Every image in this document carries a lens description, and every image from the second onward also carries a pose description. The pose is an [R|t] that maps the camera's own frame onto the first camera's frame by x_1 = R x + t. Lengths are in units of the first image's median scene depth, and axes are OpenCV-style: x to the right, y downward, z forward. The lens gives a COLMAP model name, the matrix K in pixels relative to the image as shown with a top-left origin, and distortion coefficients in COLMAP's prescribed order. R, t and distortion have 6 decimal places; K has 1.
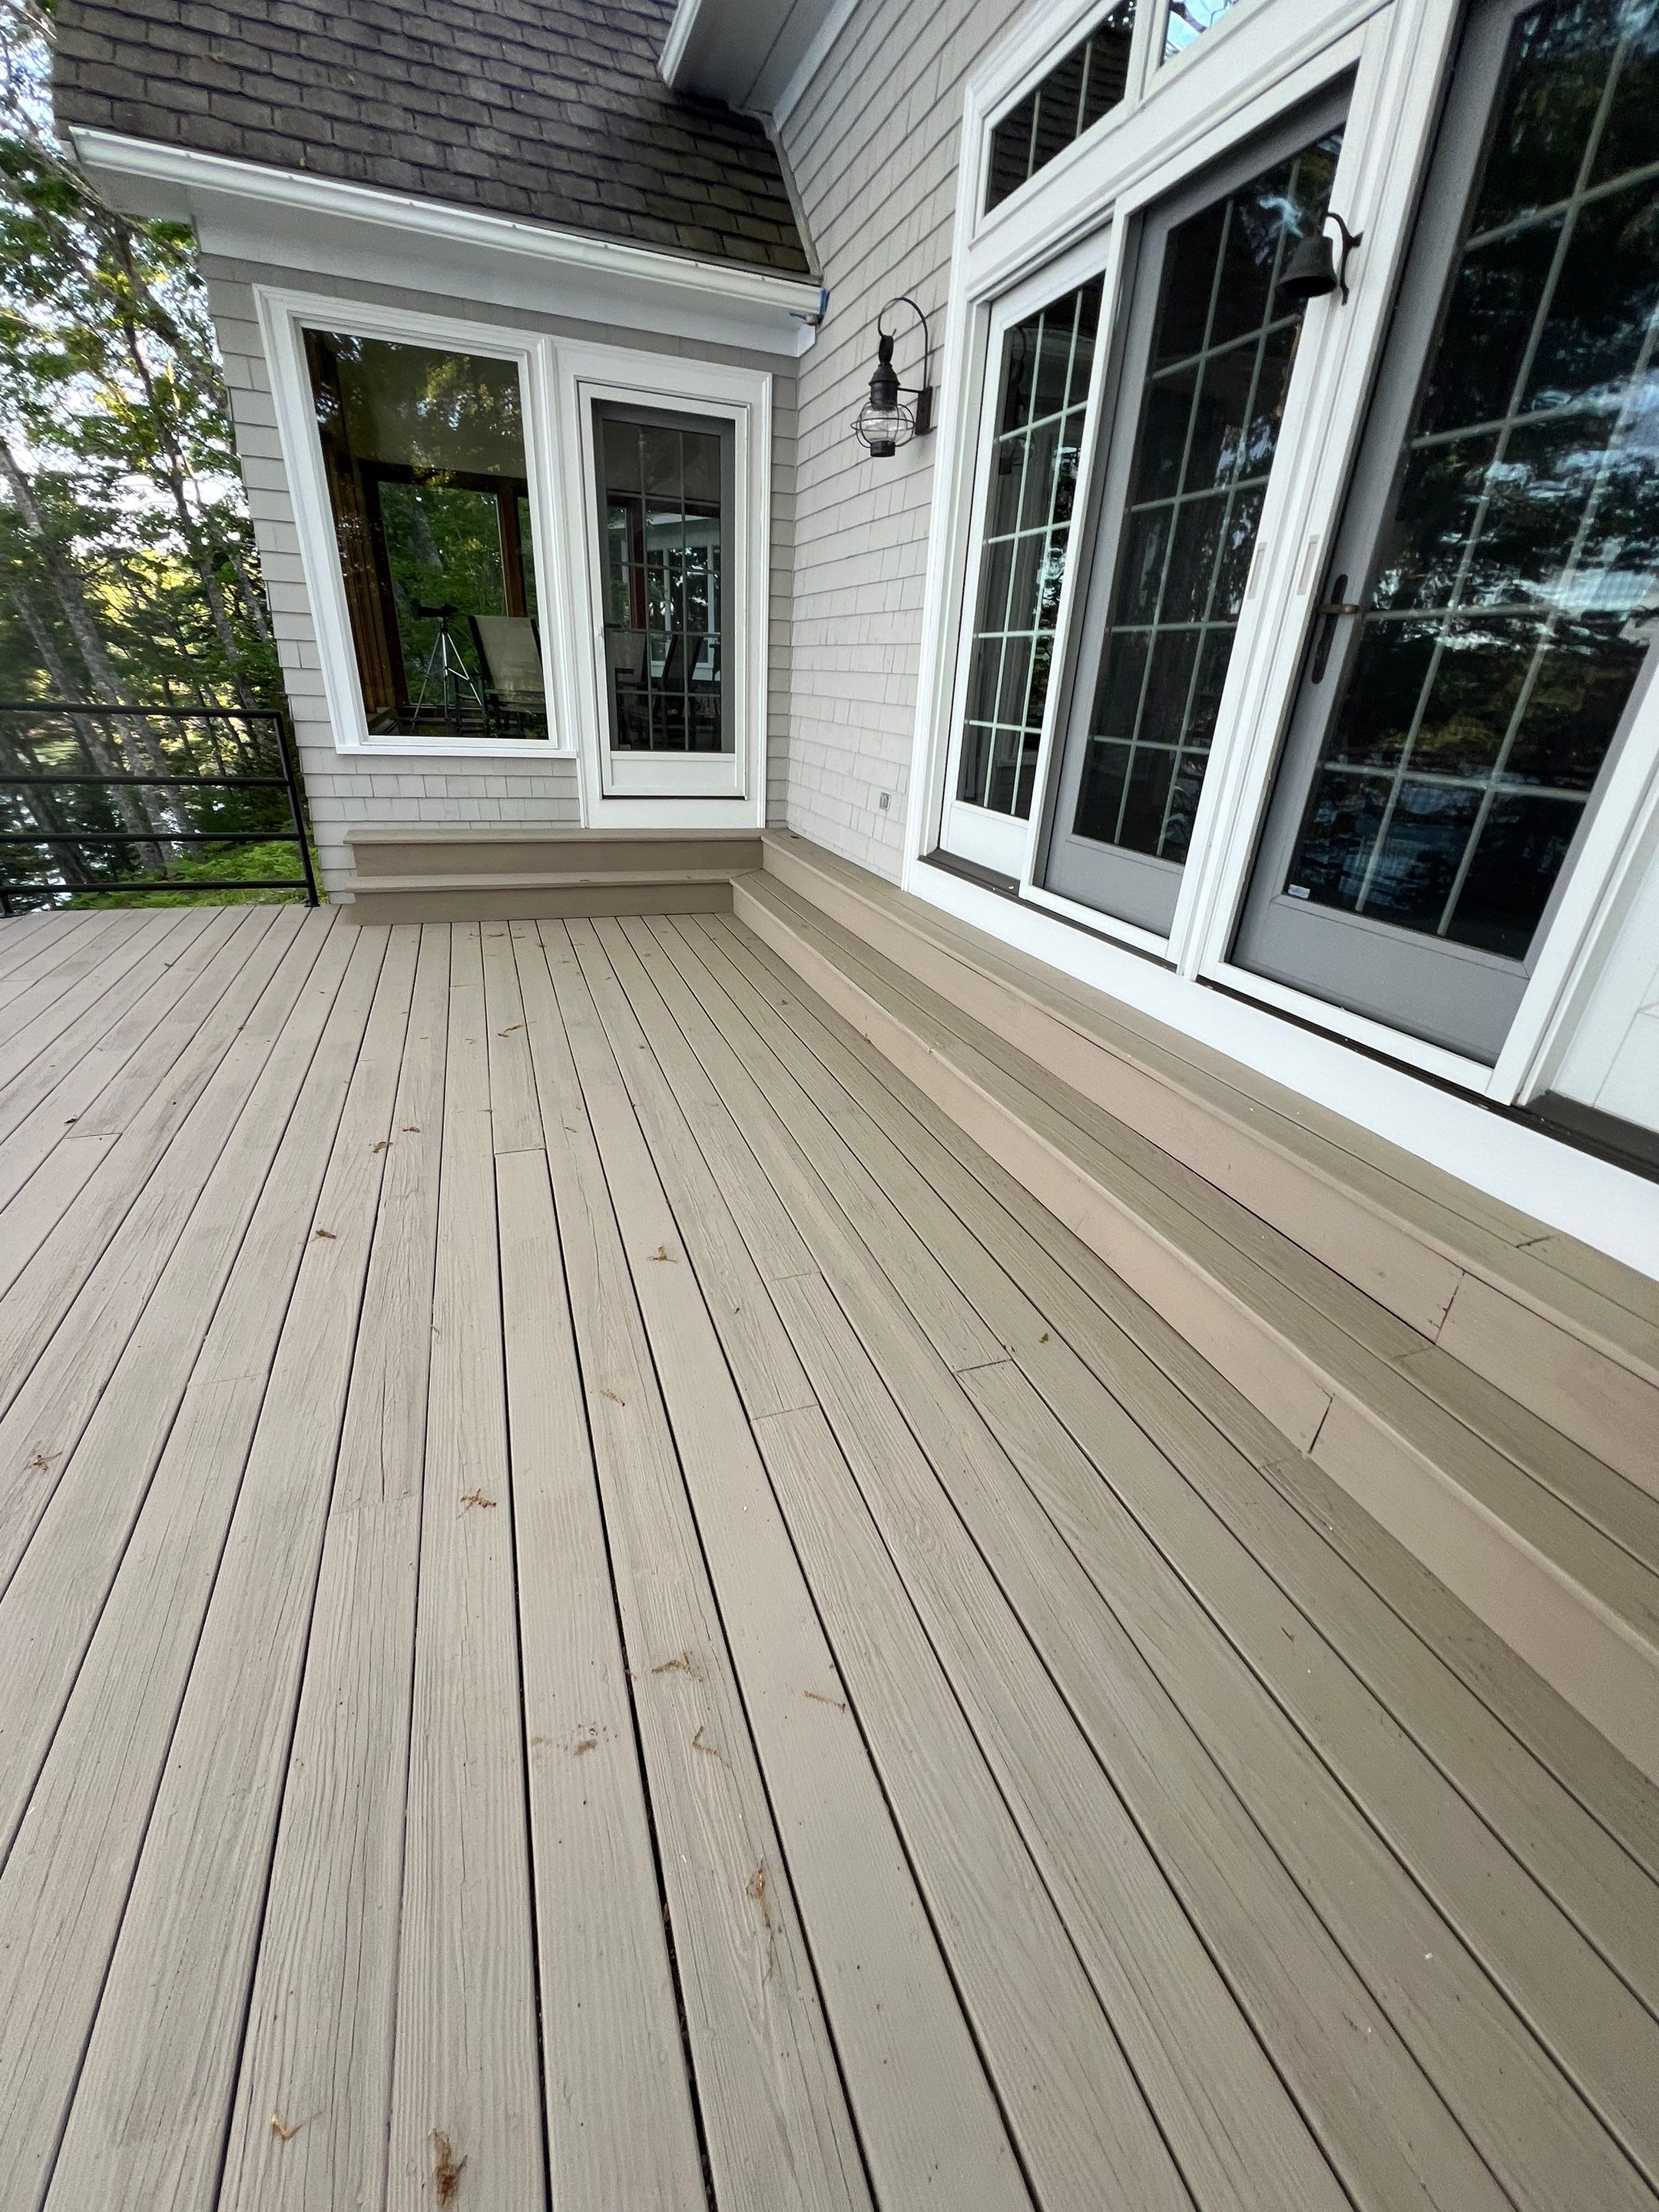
lens RADIAL K [[886.8, 0, 828.8], [0, 886.8, 1105.7], [0, 0, 1]] dist [-0.001480, 0.000204]
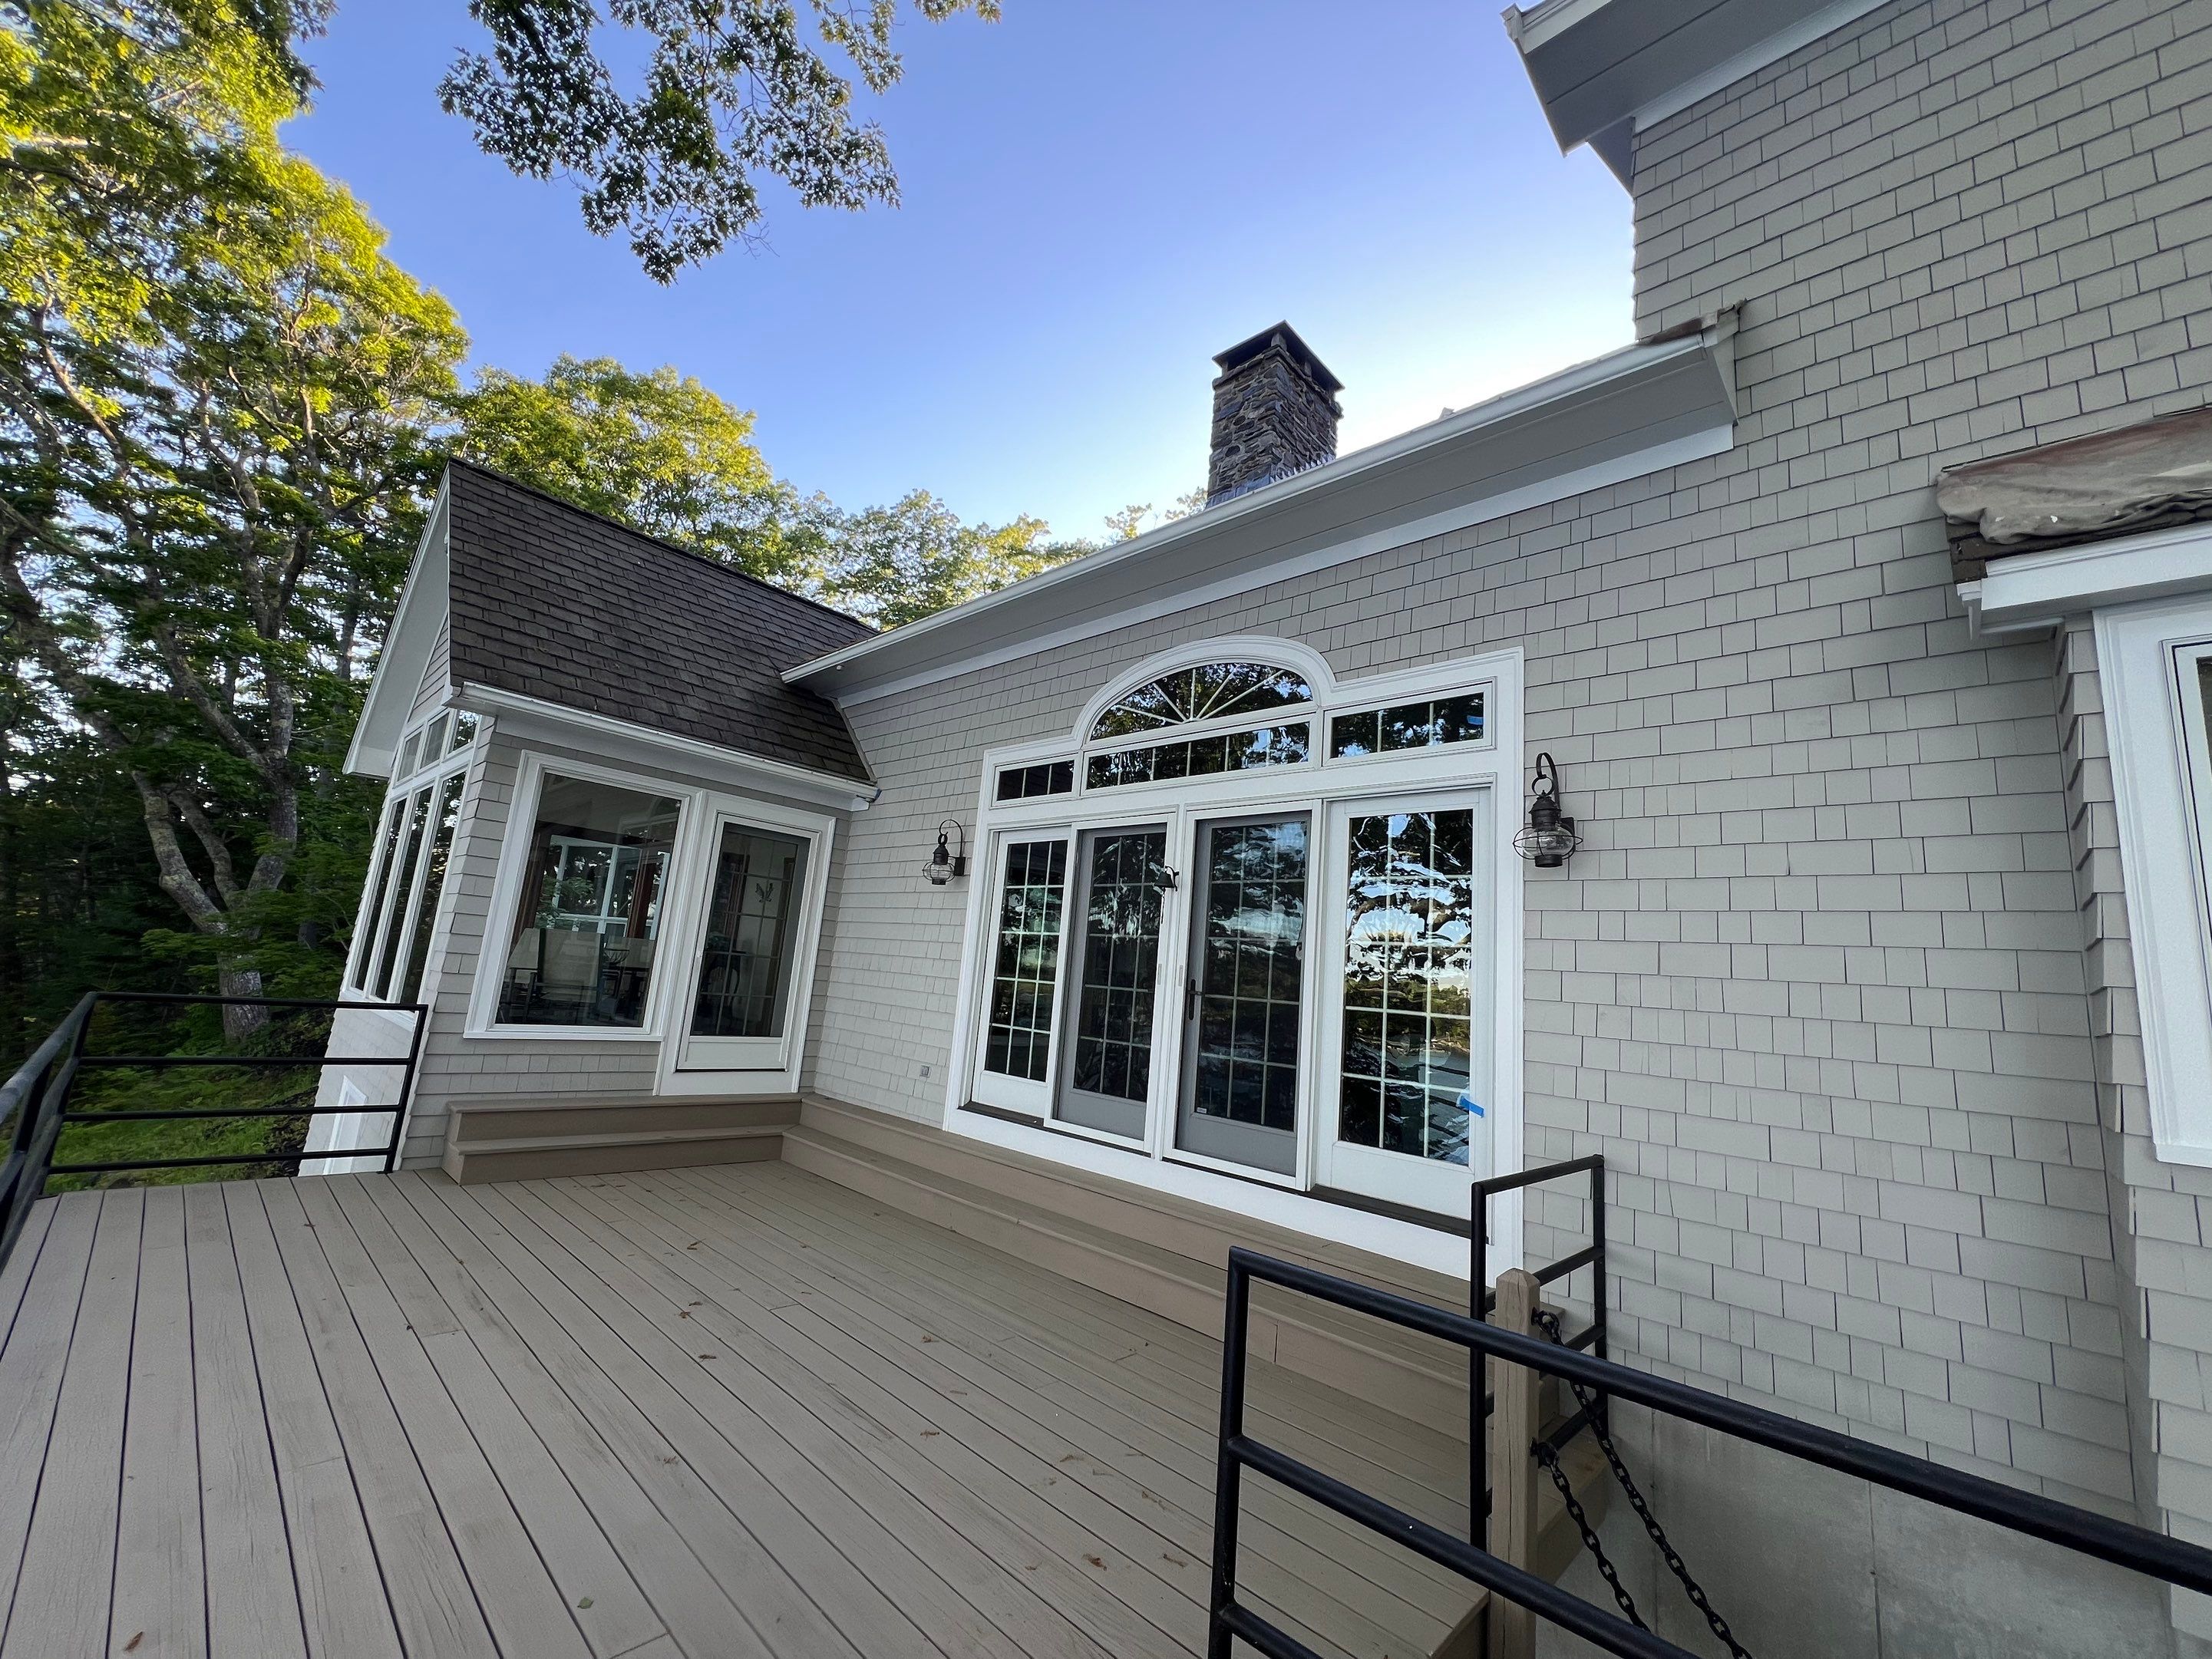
lens RADIAL K [[886.7, 0, 1104.0], [0, 886.7, 829.5], [0, 0, 1]] dist [-0.001480, 0.000204]
pose [[0.894351, 0.105218, 0.434818, -0.424799], [0.155960, 0.837644, -0.523478, 0.170816], [-0.419301, 0.535987, 0.732737, -0.519367]]
